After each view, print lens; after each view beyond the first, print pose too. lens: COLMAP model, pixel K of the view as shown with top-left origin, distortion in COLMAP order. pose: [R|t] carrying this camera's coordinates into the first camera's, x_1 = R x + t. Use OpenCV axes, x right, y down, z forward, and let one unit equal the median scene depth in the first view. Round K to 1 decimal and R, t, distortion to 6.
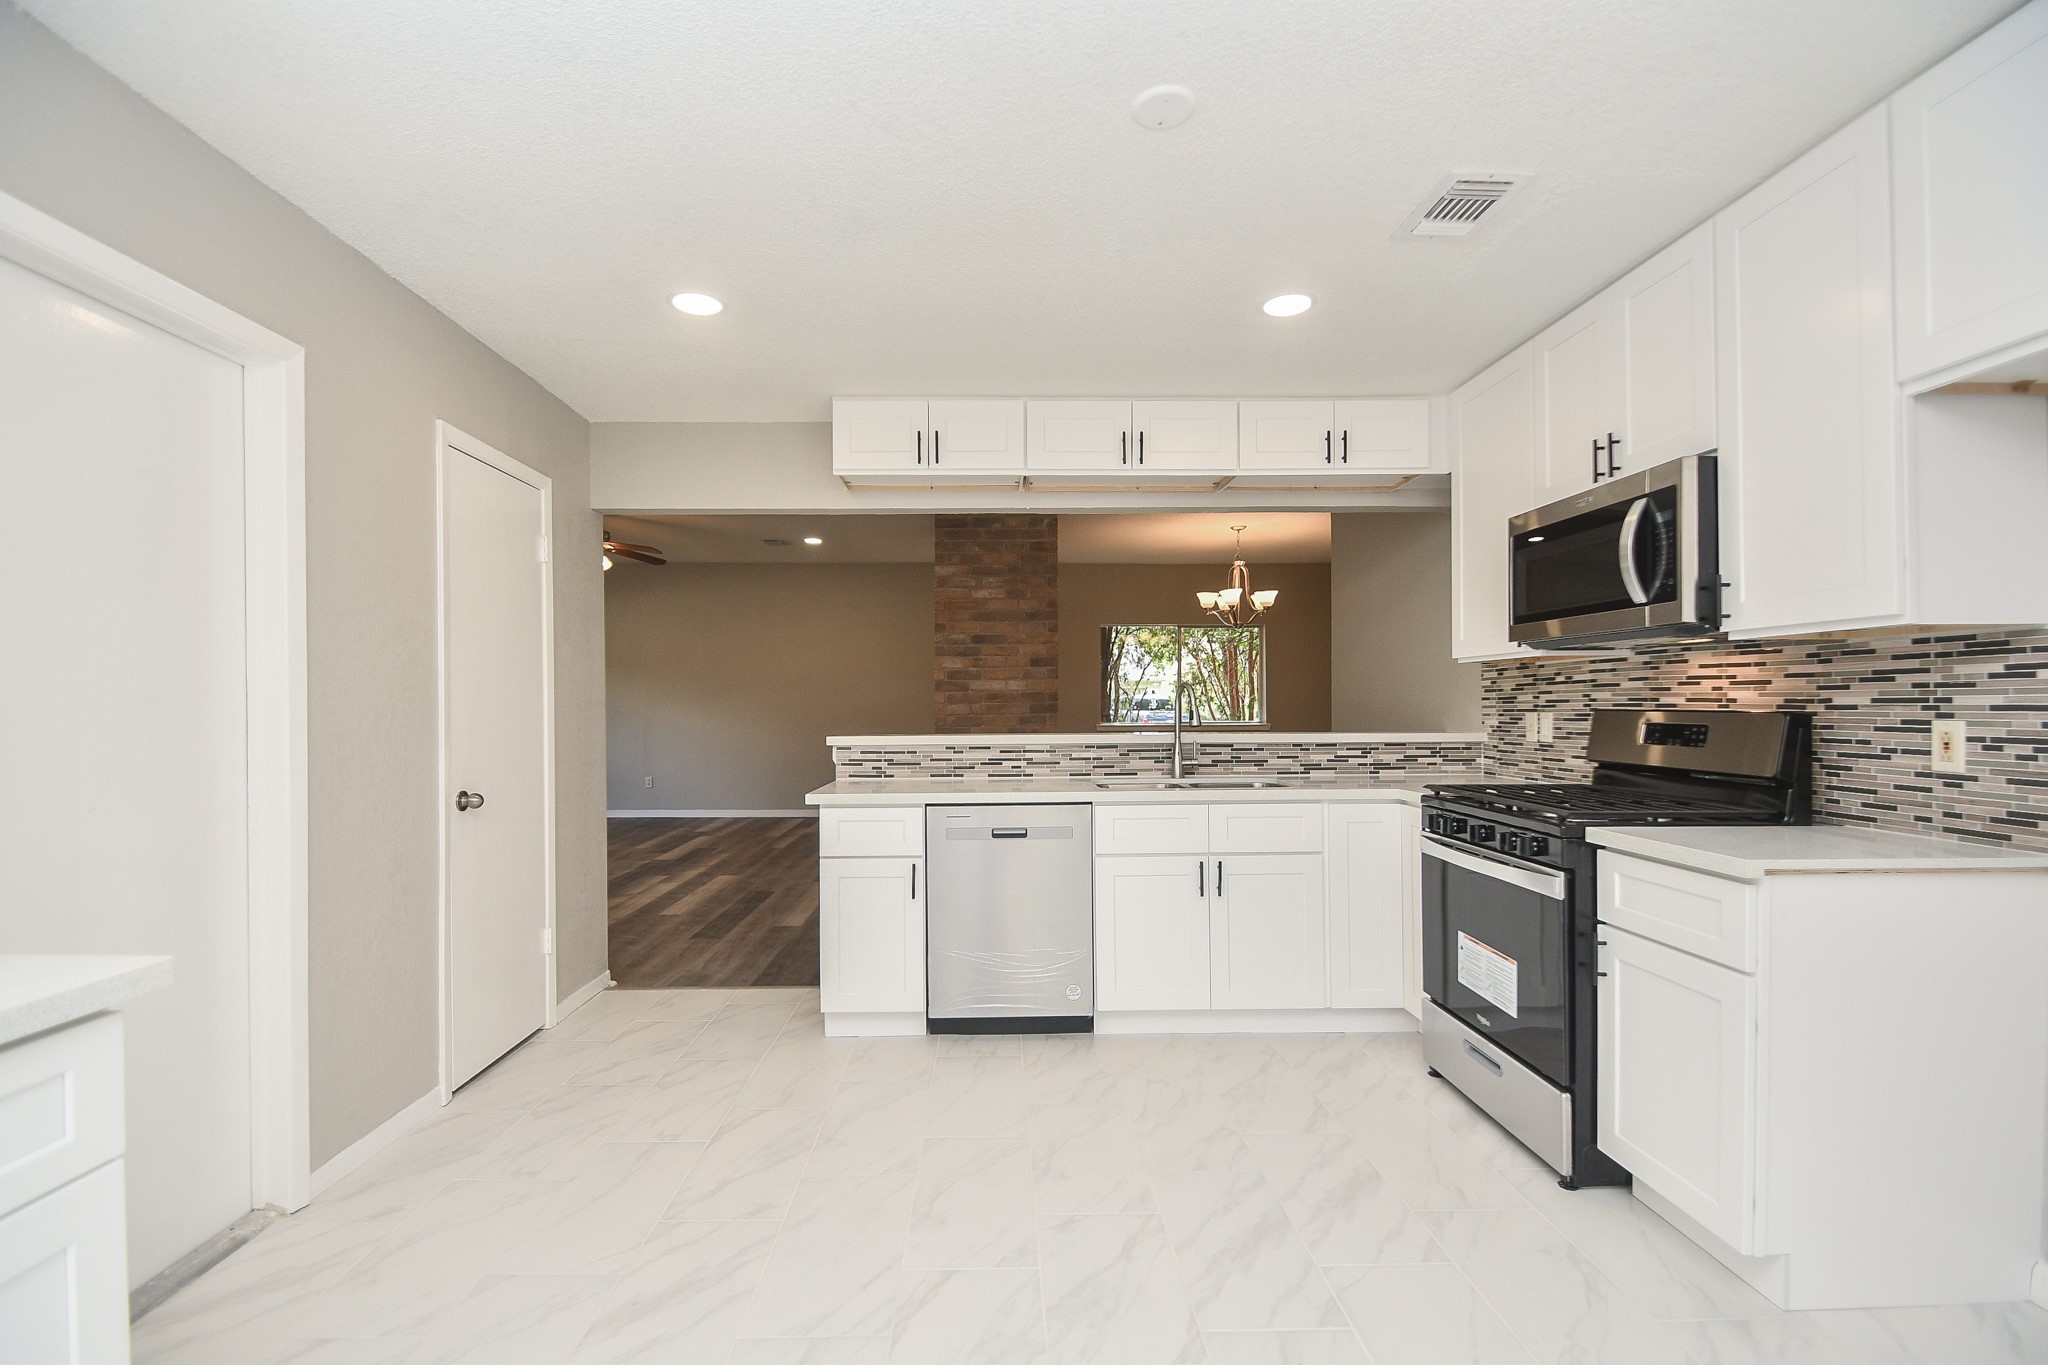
lens RADIAL K [[914.9, 0, 996.9], [0, 914.9, 703.8], [0, 0, 1]] dist [0.017139, -0.016646]
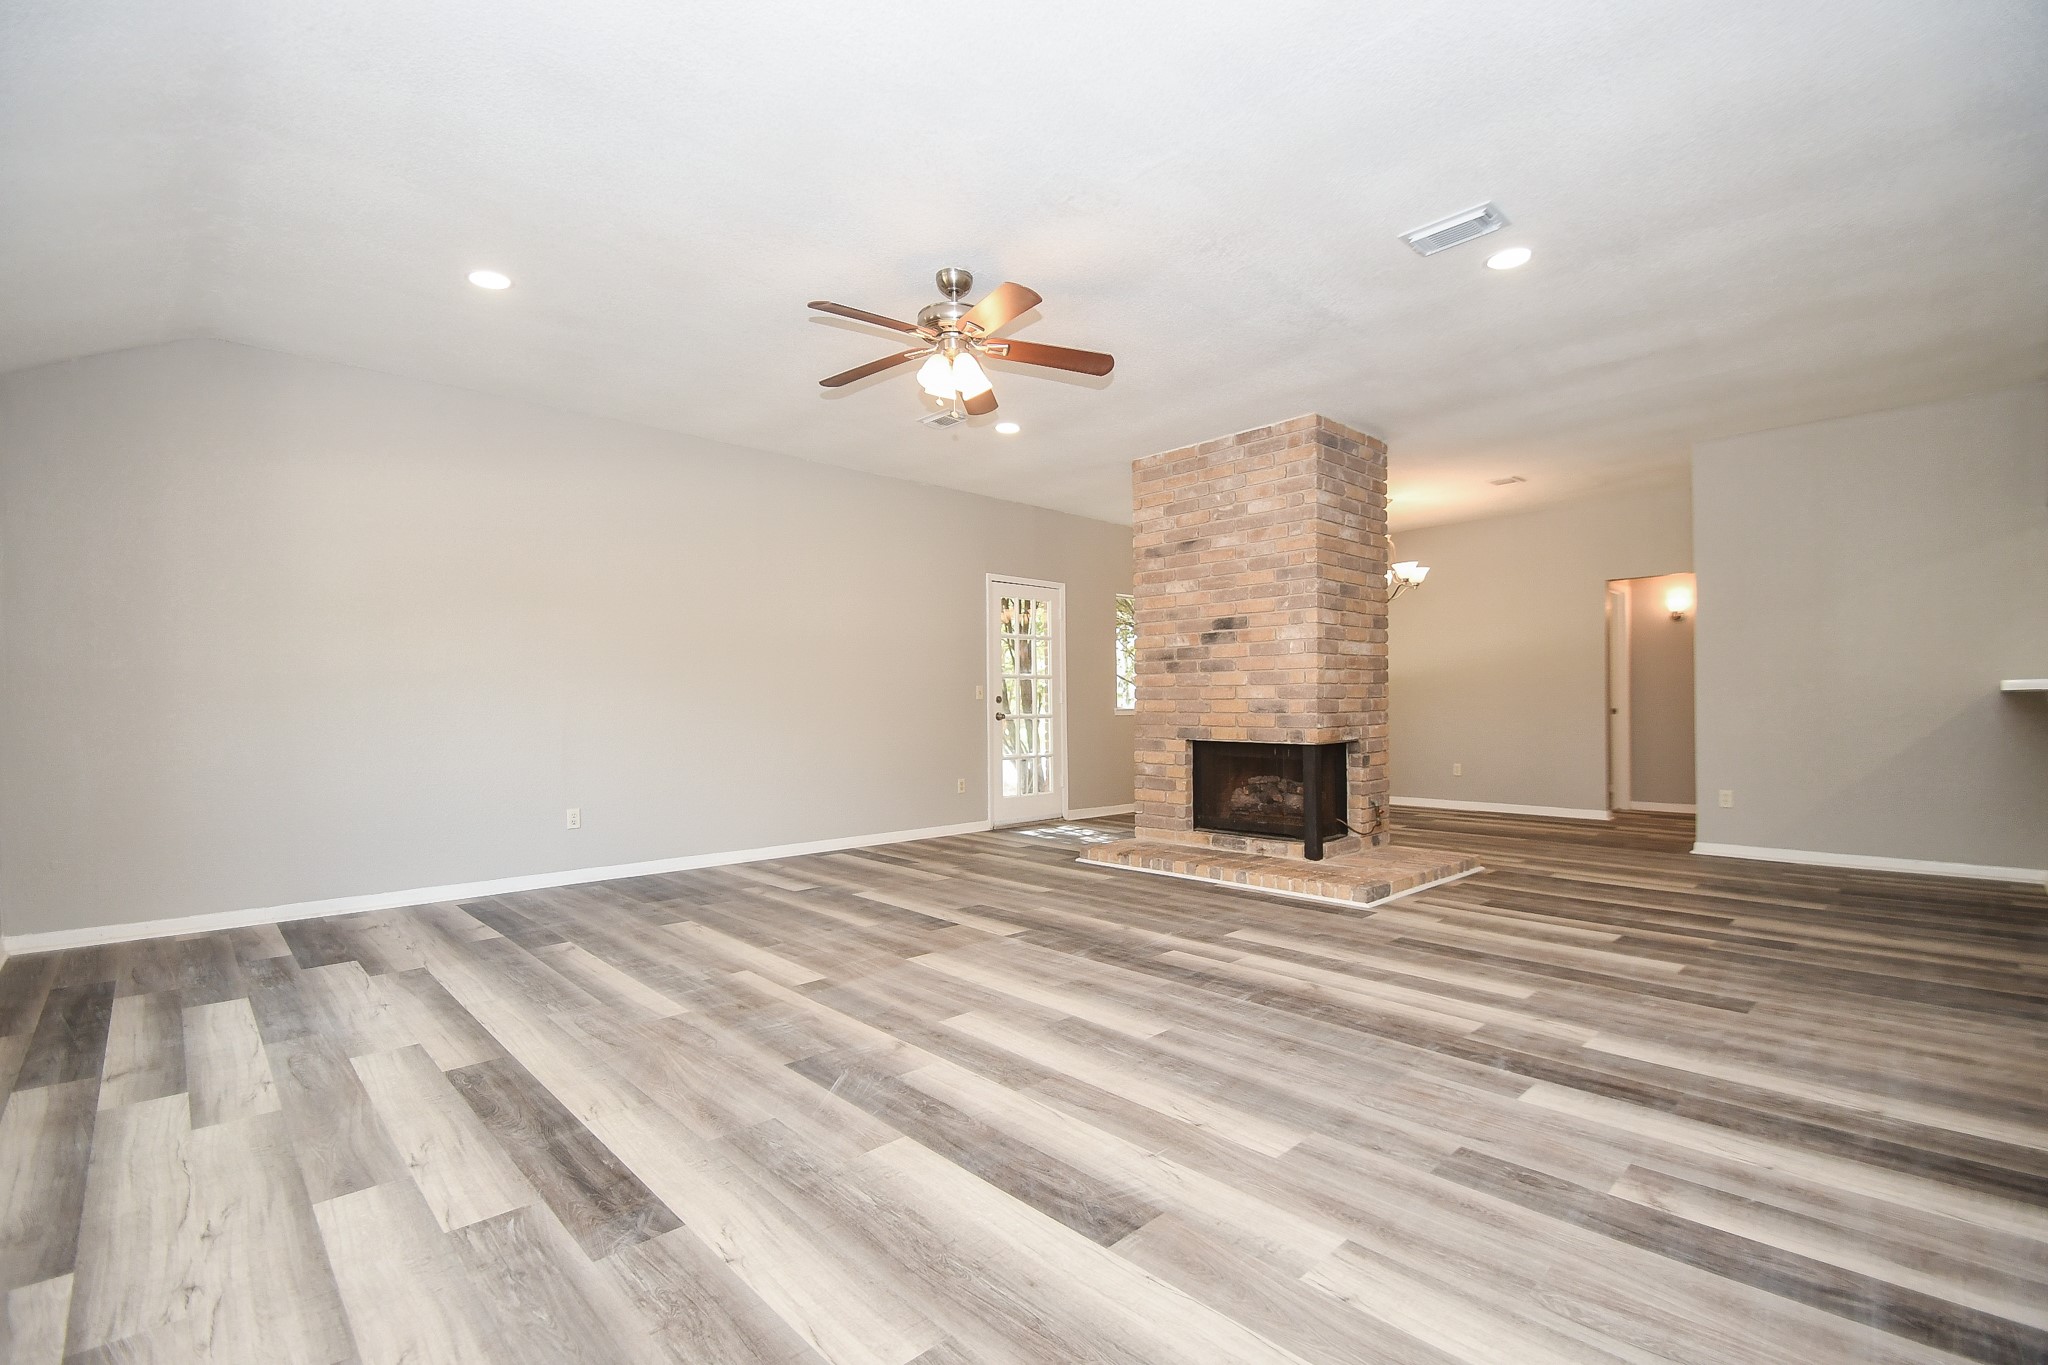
lens RADIAL K [[914.9, 0, 996.9], [0, 914.9, 703.8], [0, 0, 1]] dist [0.017139, -0.016646]
pose [[0.743178, -0.001010, 0.669093, -2.080275], [0.005969, 0.999969, -0.005120, 0.084854], [-0.669067, 0.007799, 0.743161, 1.606794]]
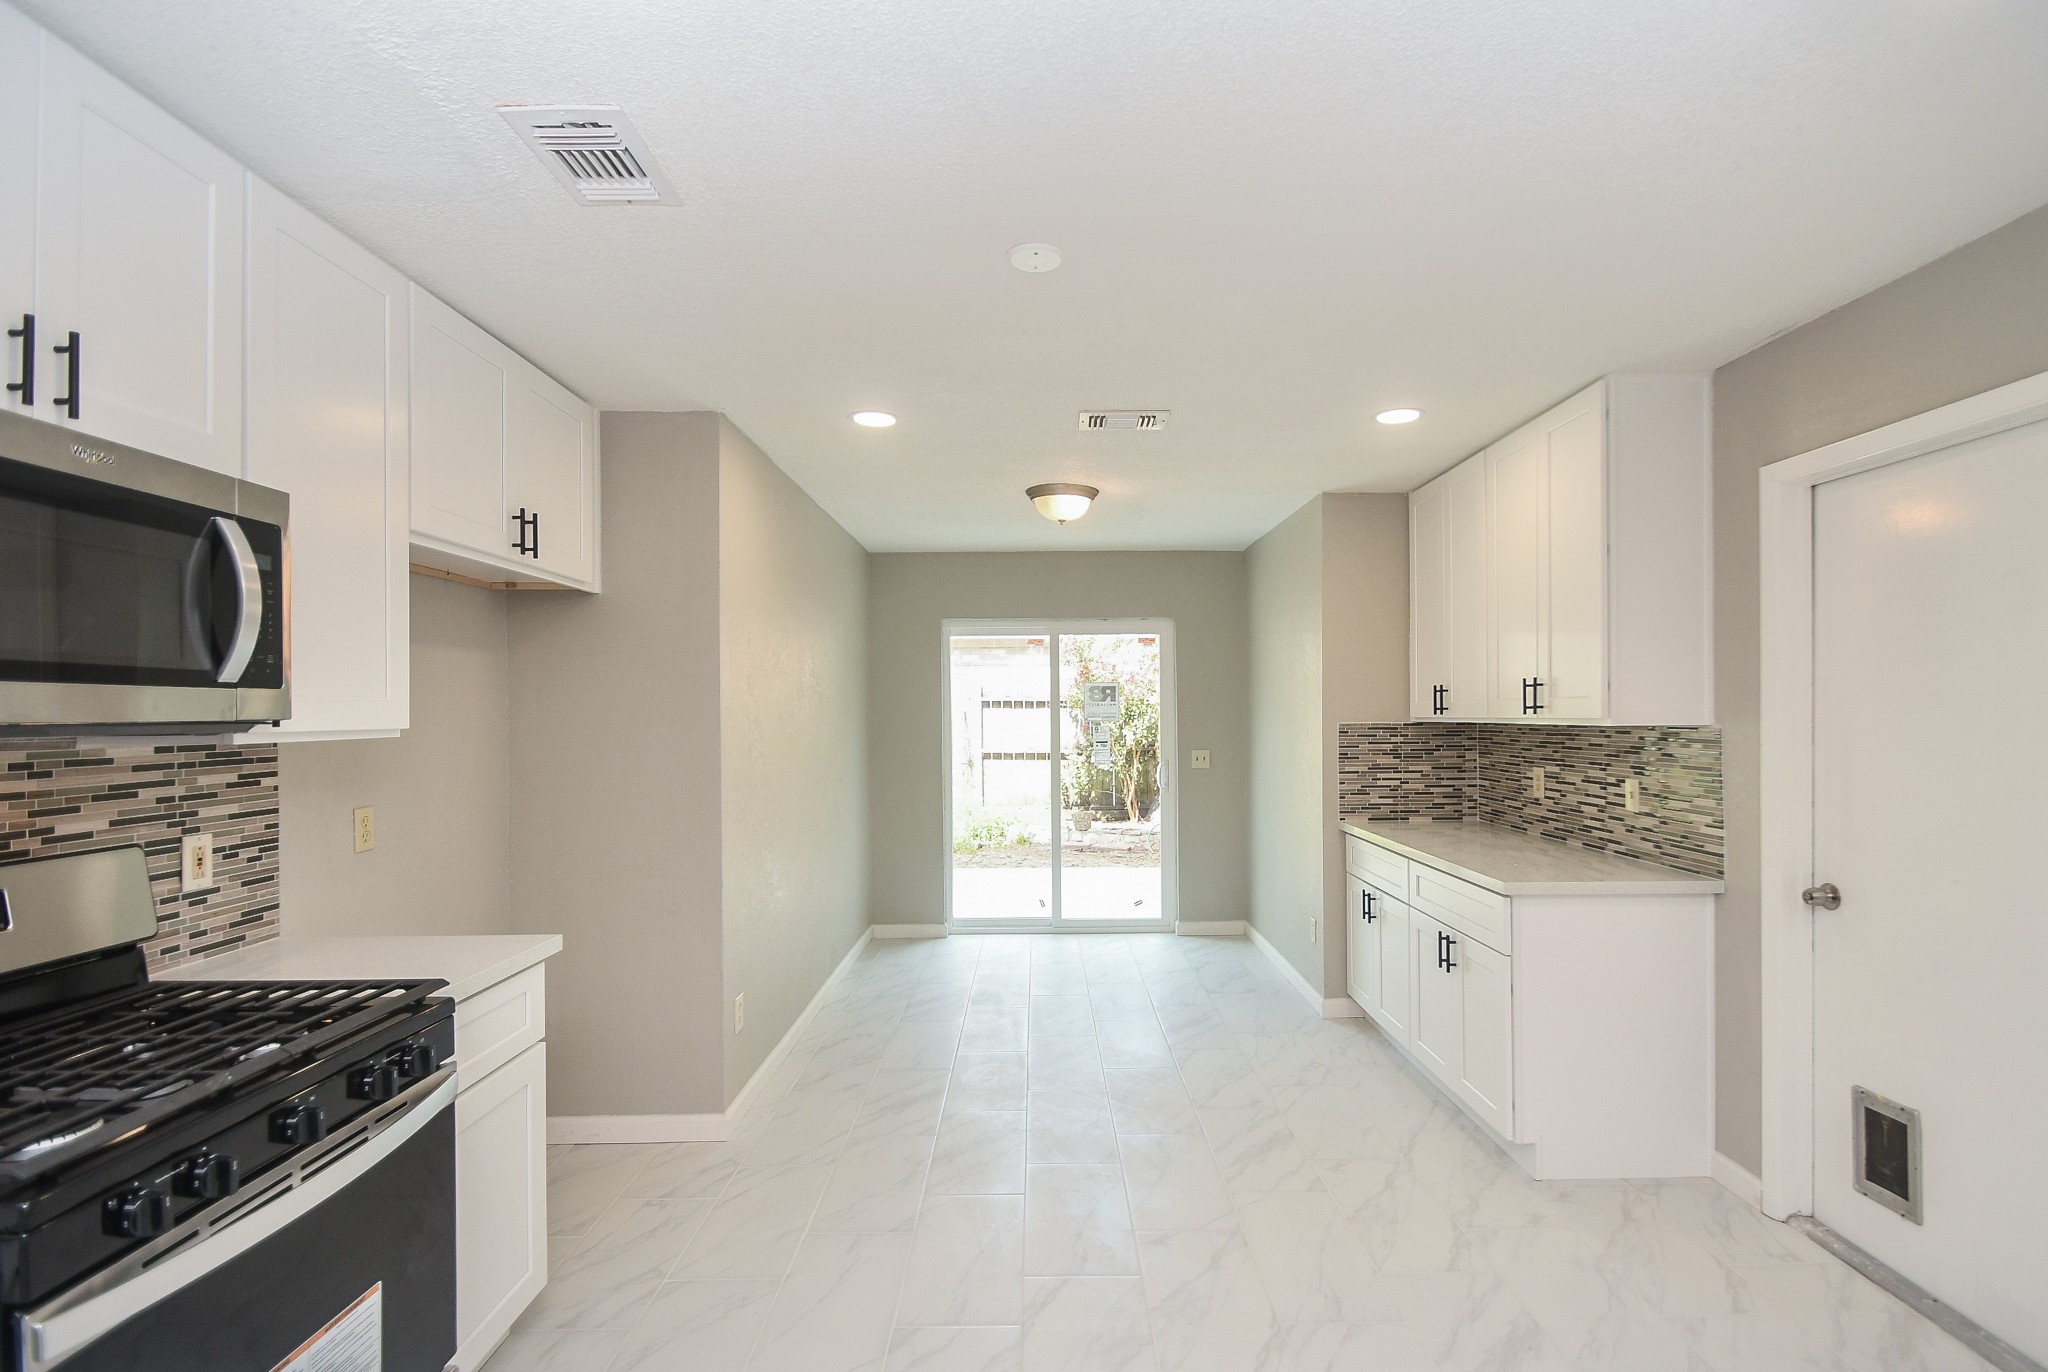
lens RADIAL K [[948.2, 0, 1043.4], [0, 948.2, 713.1], [0, 0, 1]] dist [0.018573, -0.019698]
pose [[-0.999957, 0.009186, 0.001402, 0.125456], [0.009189, 0.999954, 0.002591, -0.077866], [-0.001378, 0.002604, -0.999996, 1.511414]]
